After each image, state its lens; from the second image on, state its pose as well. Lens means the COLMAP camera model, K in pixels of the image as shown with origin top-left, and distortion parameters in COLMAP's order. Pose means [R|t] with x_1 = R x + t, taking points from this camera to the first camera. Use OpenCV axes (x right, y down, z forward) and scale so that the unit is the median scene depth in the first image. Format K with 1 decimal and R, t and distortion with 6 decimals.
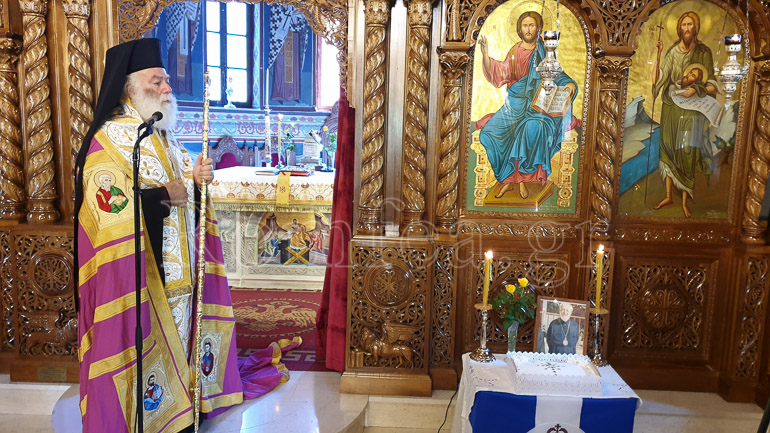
lens RADIAL K [[612.0, 0, 385.0], [0, 612.0, 216.5], [0, 0, 1]] dist [-0.003777, -0.005160]
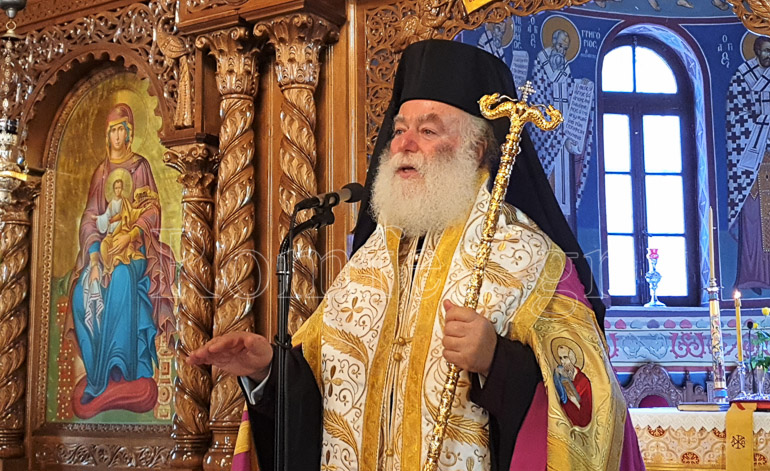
lens RADIAL K [[1031.6, 0, 385.0], [0, 1031.6, 235.5], [0, 0, 1]] dist [0.100884, -0.108617]
pose [[0.845281, -0.113657, -0.522093, 0.019909], [-0.055436, 0.953187, -0.297256, 0.038178], [0.531438, 0.280208, 0.799411, 0.162193]]
